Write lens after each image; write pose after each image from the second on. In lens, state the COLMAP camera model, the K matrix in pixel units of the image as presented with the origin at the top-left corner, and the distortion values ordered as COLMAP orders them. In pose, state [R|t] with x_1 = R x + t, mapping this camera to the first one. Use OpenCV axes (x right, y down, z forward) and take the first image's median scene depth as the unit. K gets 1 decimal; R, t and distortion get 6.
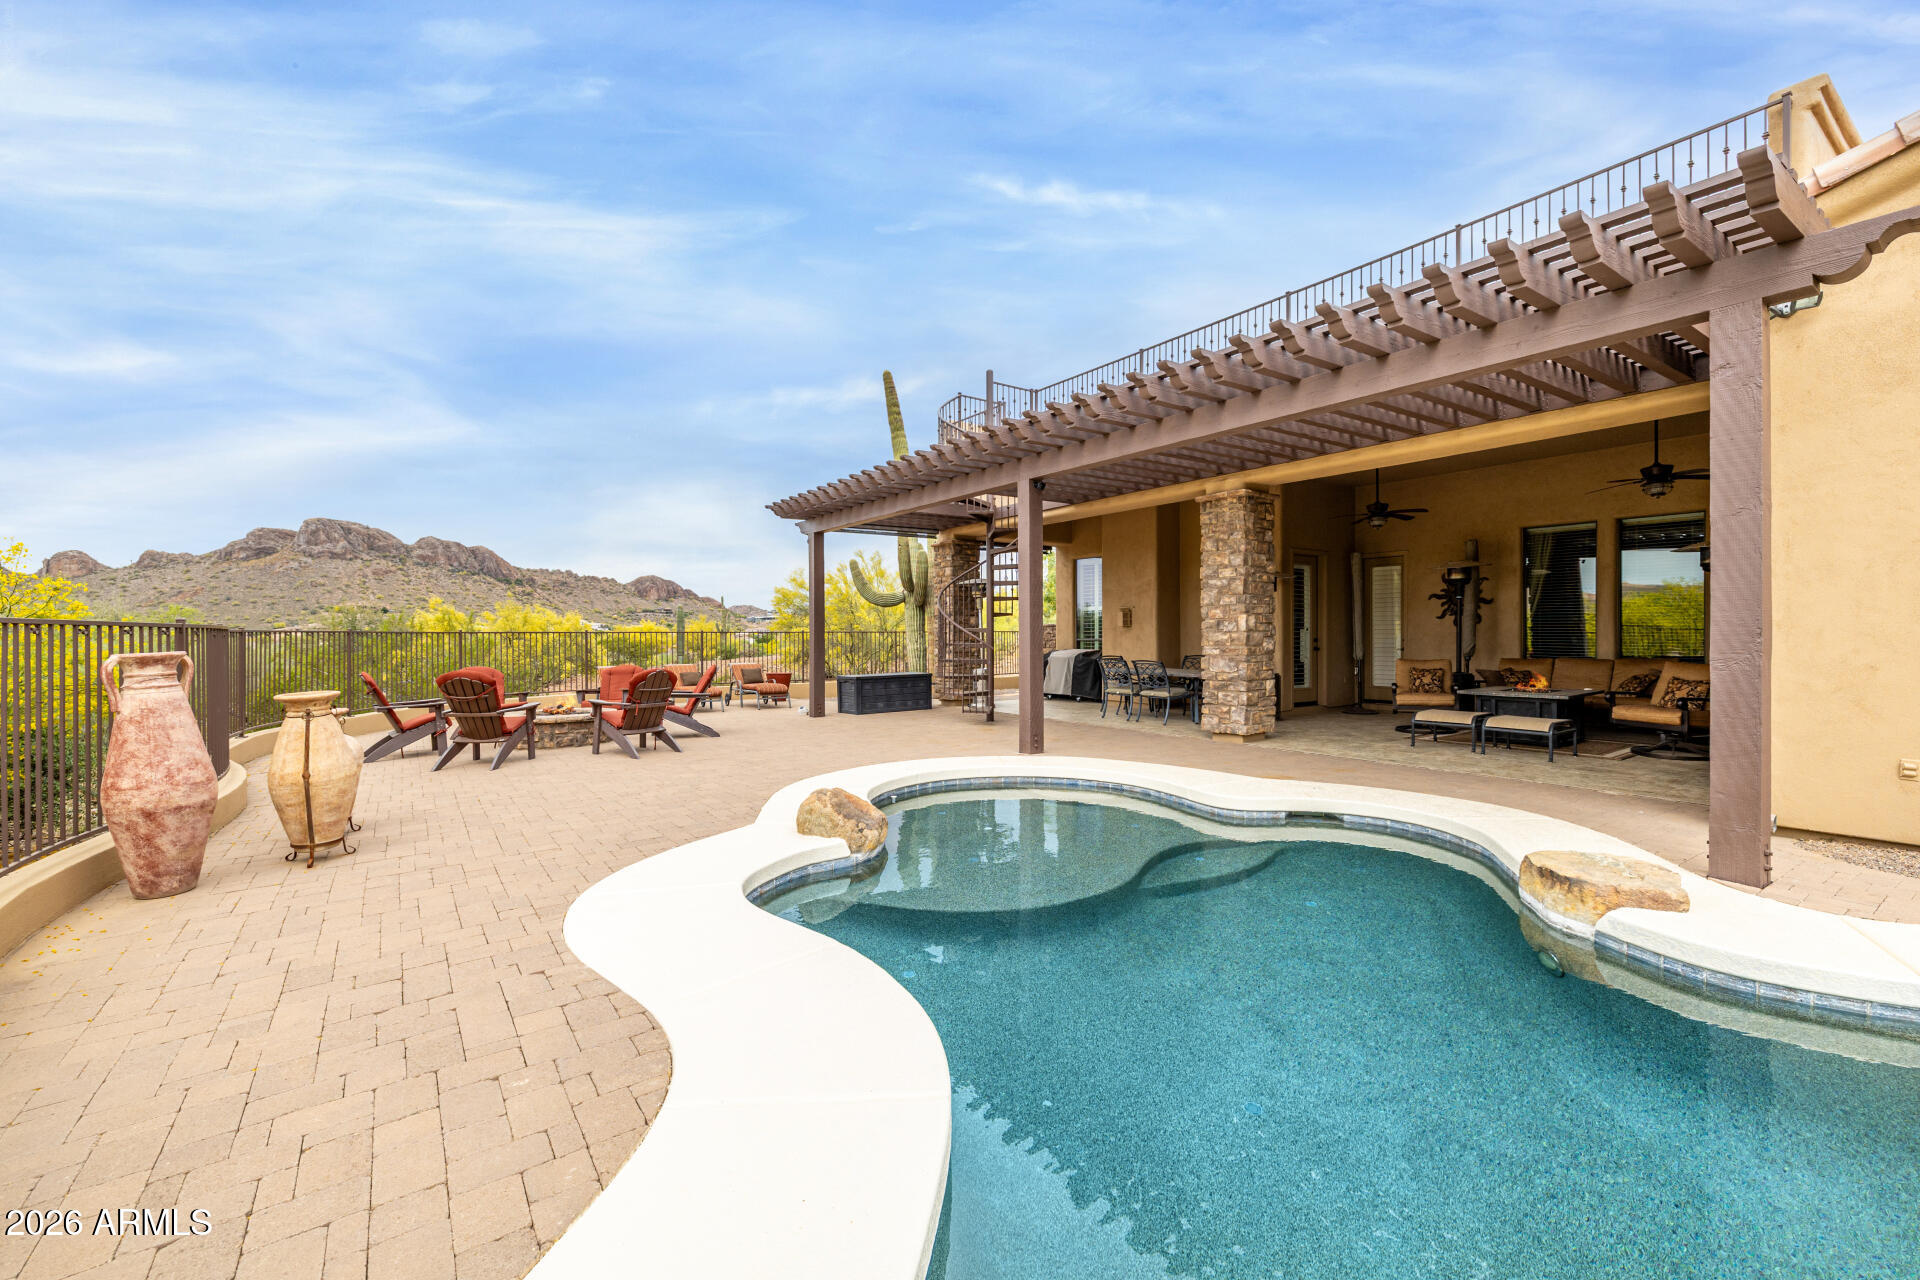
lens RADIAL K [[803.2, 0, 961.4], [0, 803.2, 634.7], [0, 0, 1]] dist [0.000059, 0.000381]
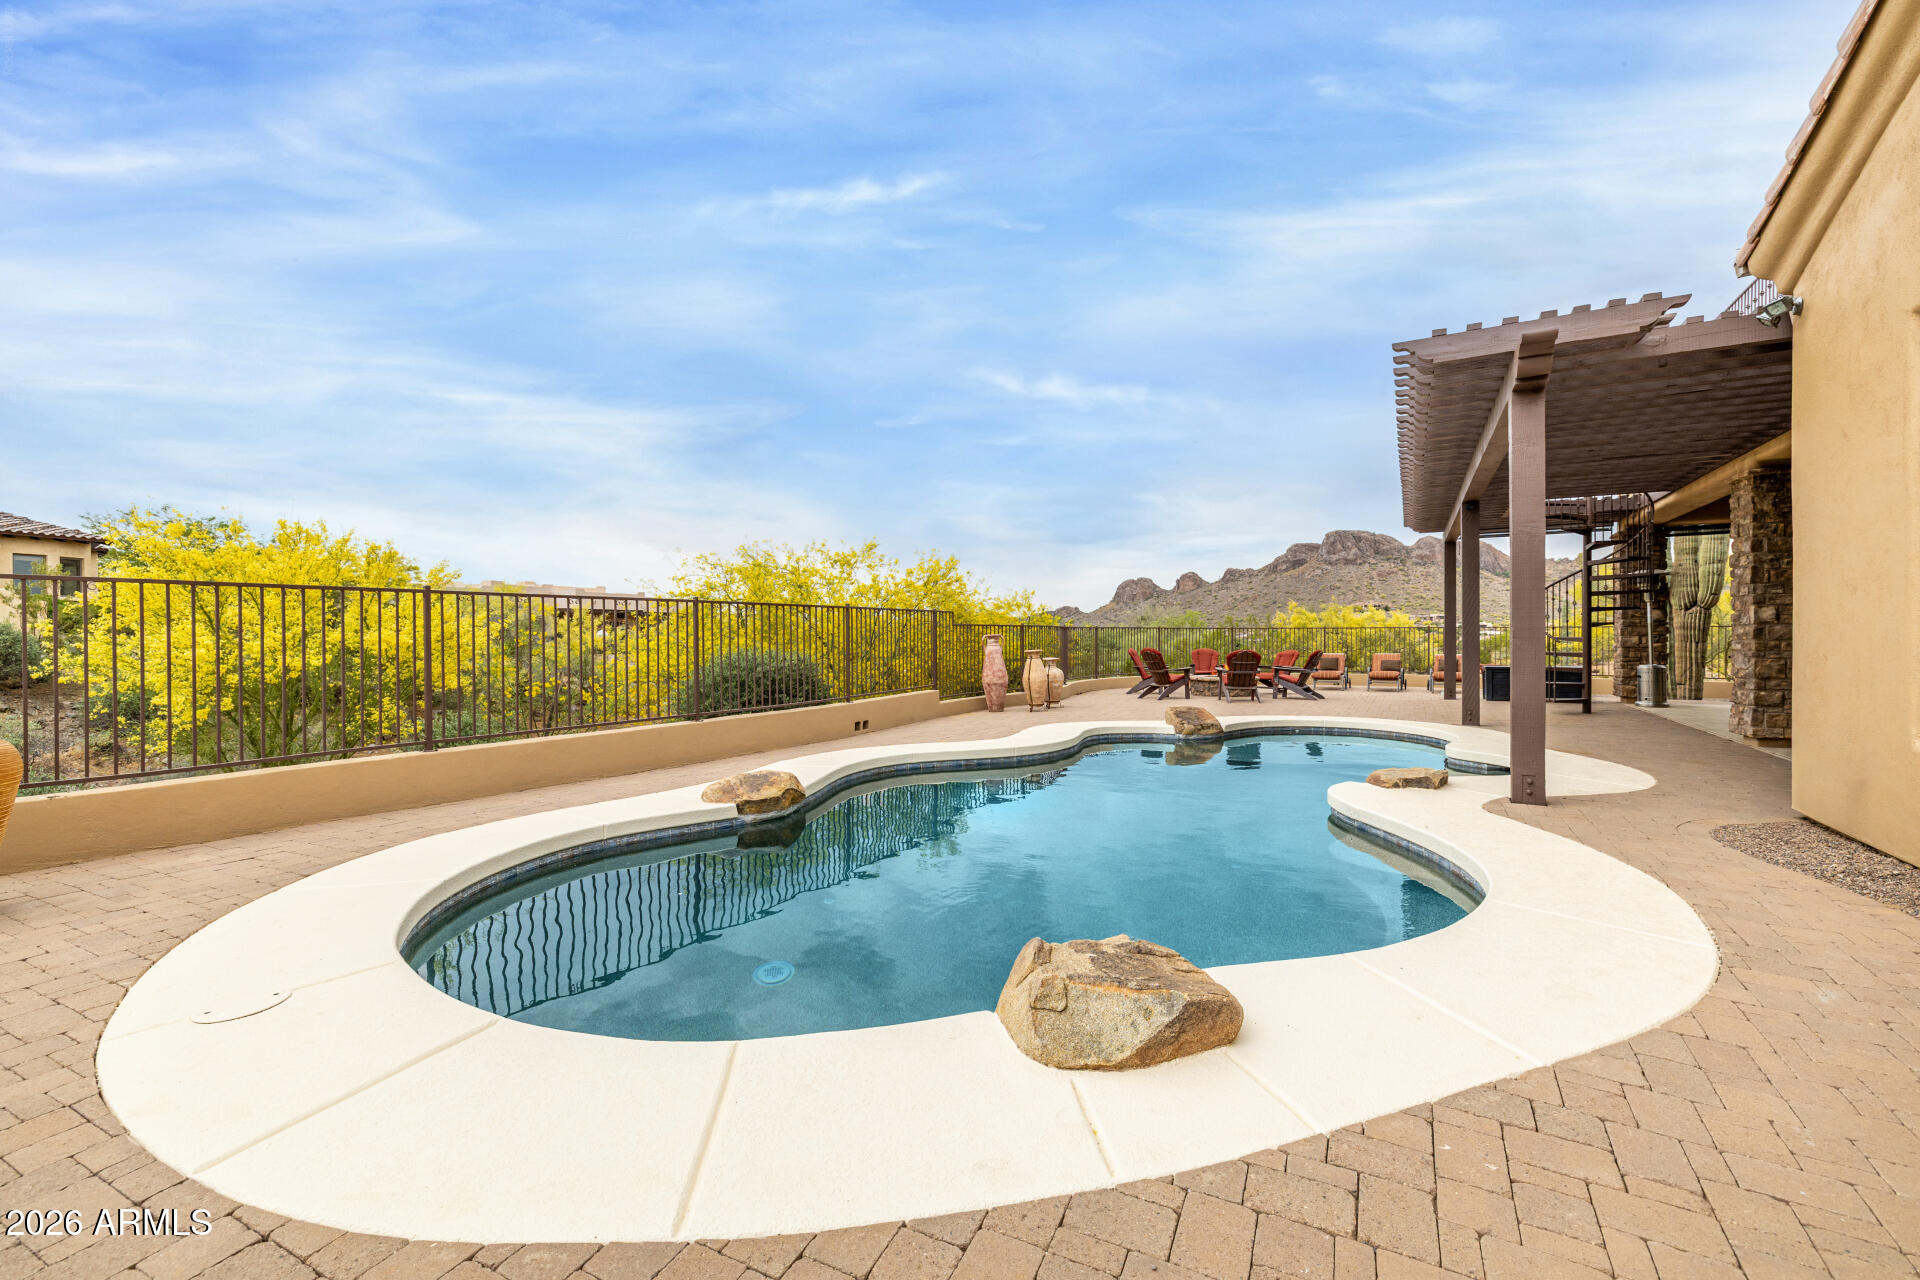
lens RADIAL K [[803.2, 0, 957.6], [0, 803.2, 636.2], [0, 0, 1]] dist [0.000059, 0.000381]
pose [[0.434873, 0.006119, -0.900471, 0.632296], [0.000142, 0.999976, 0.006864, 0.002461], [0.900492, -0.003113, 0.434862, -0.175289]]
